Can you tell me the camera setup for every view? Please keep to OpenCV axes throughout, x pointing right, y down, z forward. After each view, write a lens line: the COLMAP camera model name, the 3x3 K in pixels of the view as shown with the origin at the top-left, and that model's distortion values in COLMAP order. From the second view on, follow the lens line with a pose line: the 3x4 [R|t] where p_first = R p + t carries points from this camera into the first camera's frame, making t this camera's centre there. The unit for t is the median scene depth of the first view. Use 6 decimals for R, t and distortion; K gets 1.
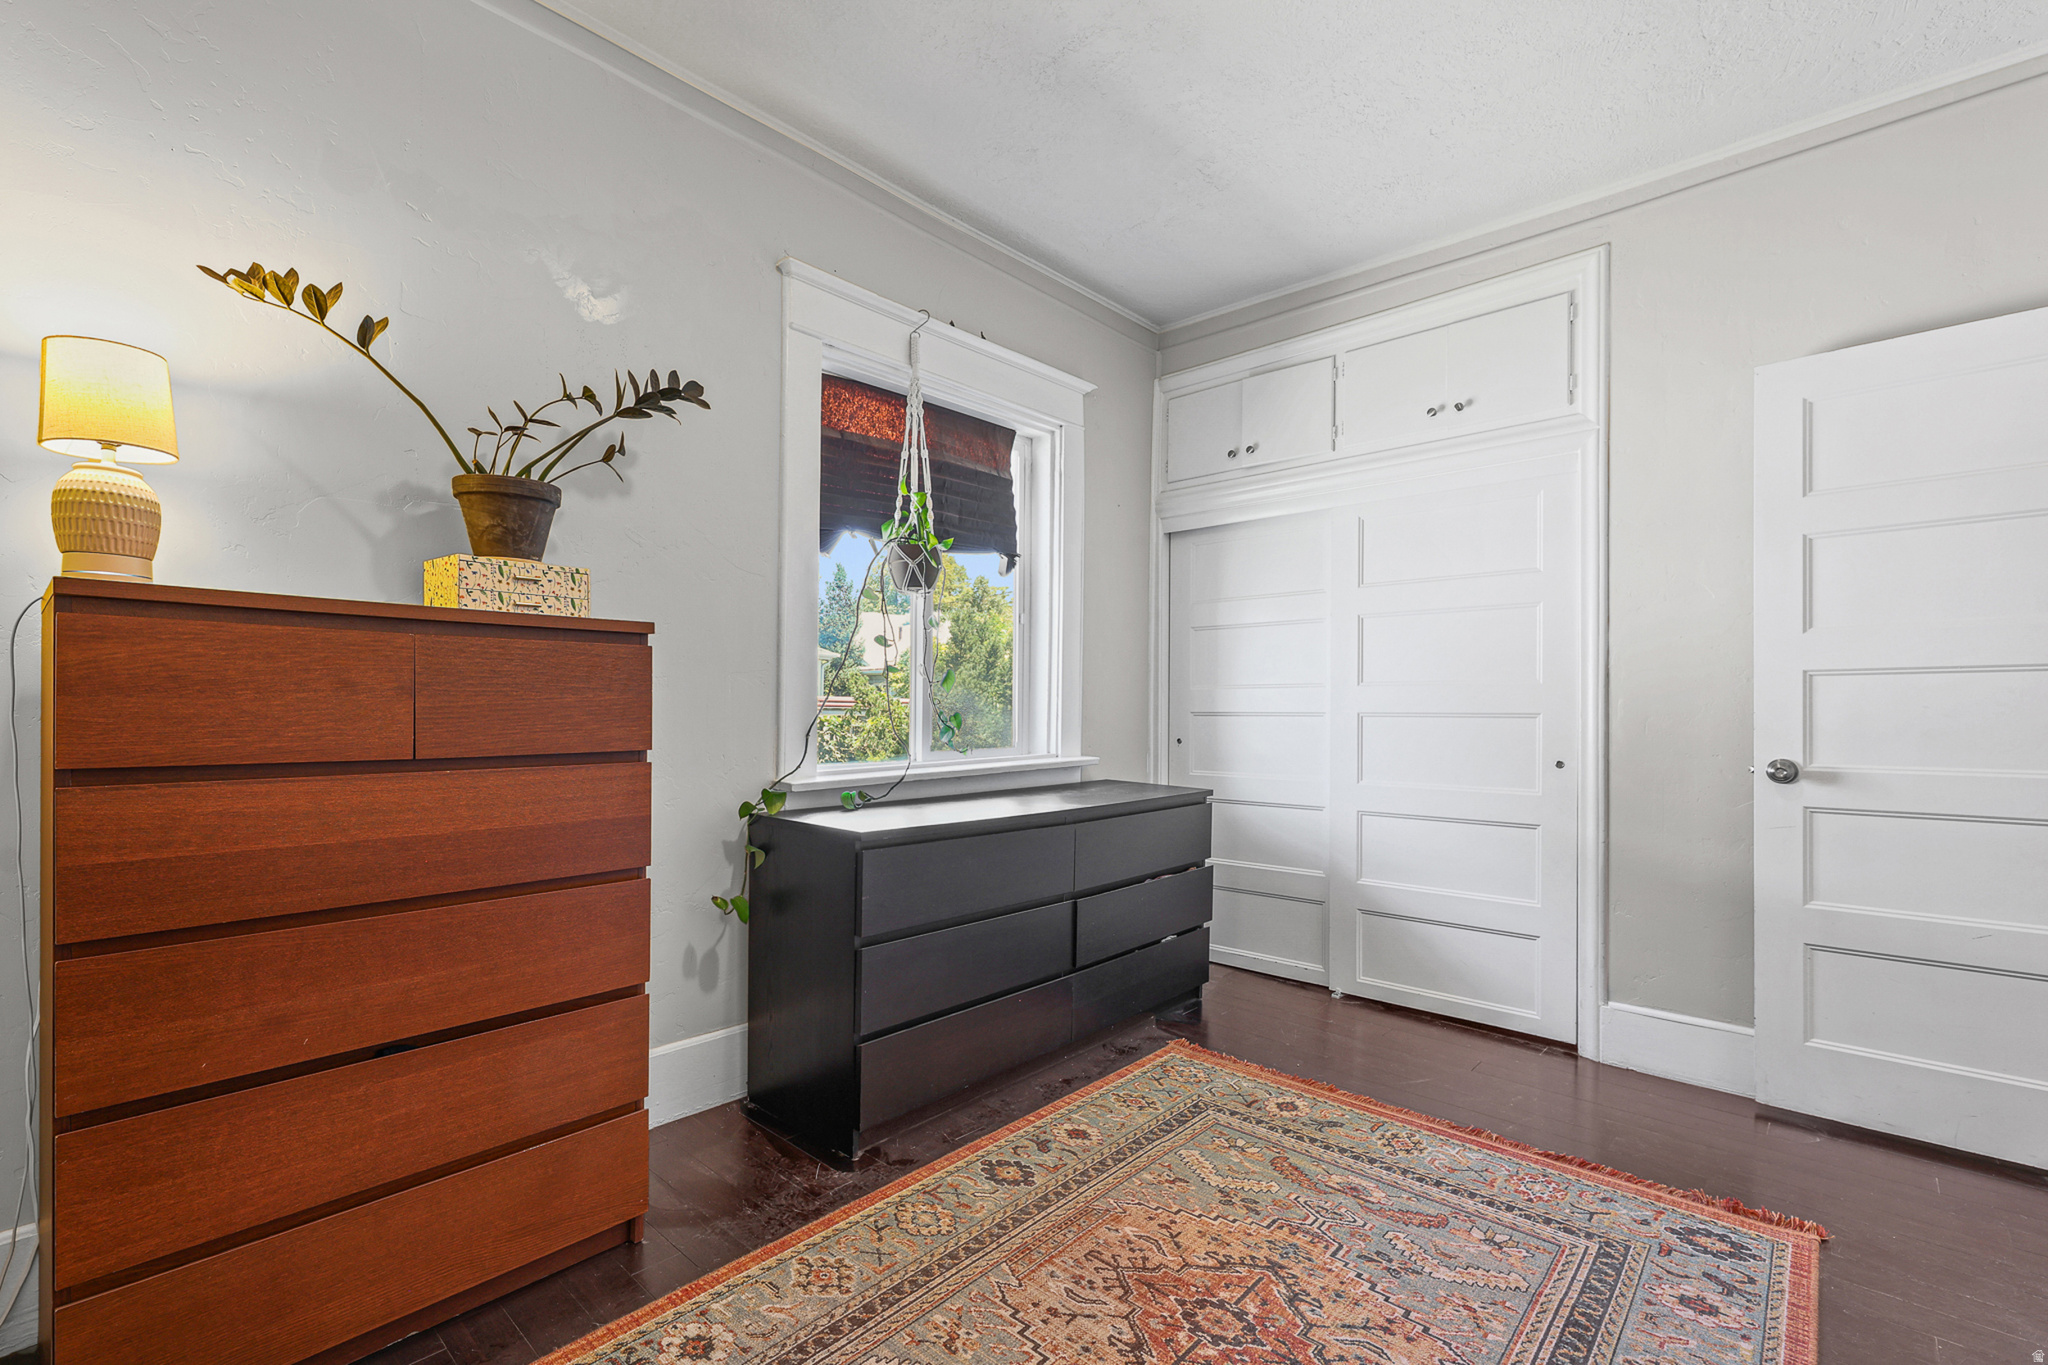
lens RADIAL K [[891.1, 0, 1025.8], [0, 891.1, 732.8], [0, 0, 1]] dist [0.002170, 0.000152]
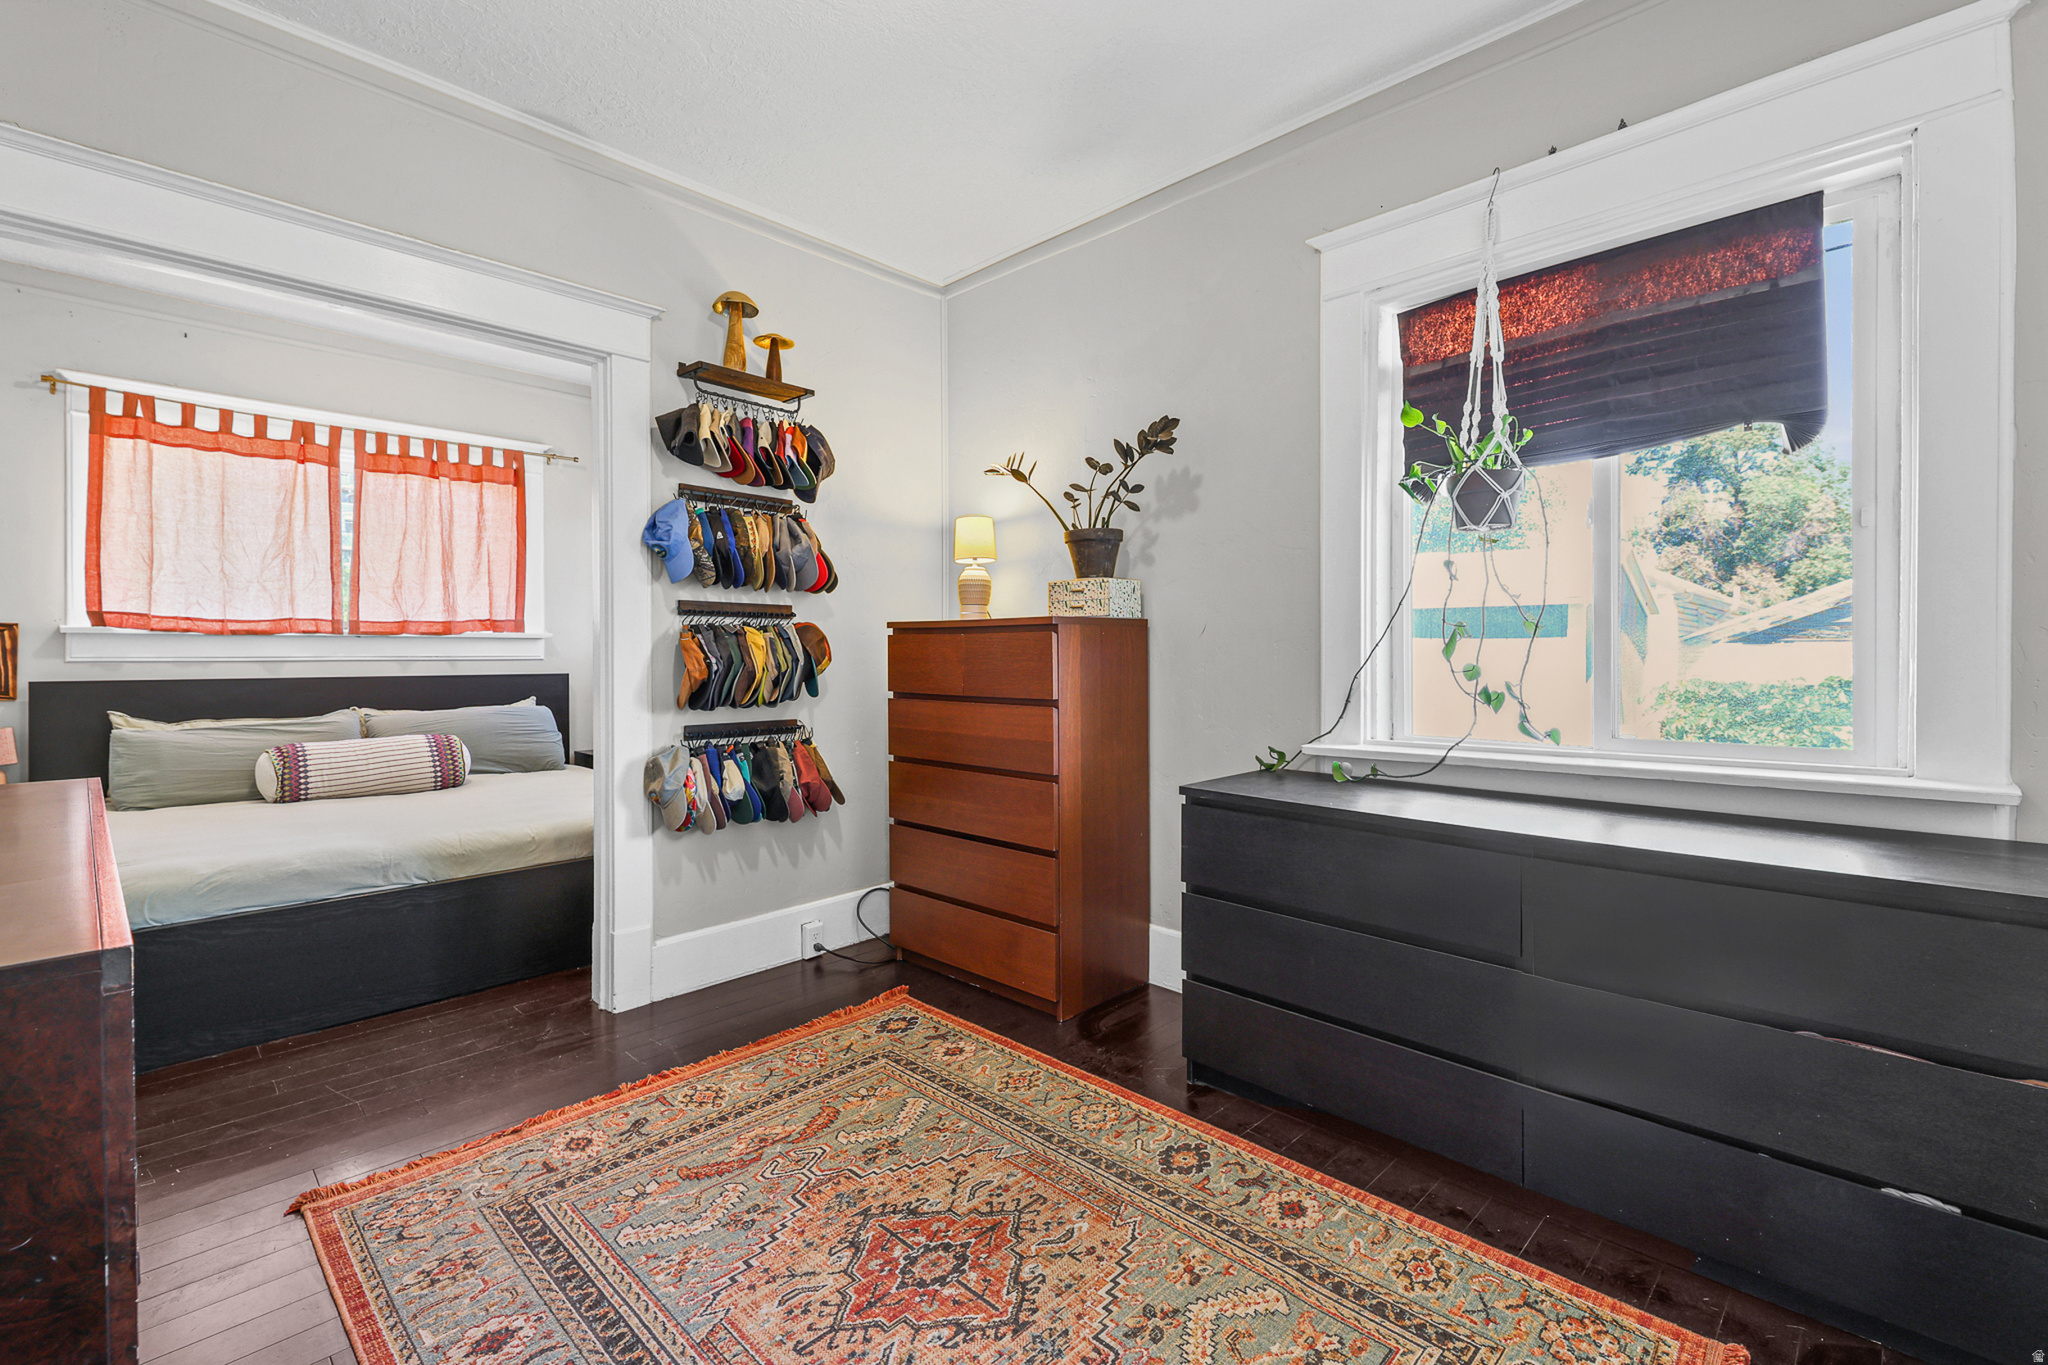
lens RADIAL K [[892.4, 0, 1024.0], [0, 892.4, 682.5], [0, 0, 1]] dist [0.001993, 0.000687]
pose [[-0.028813, 0.027802, -0.999198, 1.001630], [-0.030239, 0.999131, 0.028672, -0.047224], [0.999127, 0.031040, -0.027947, 0.895095]]
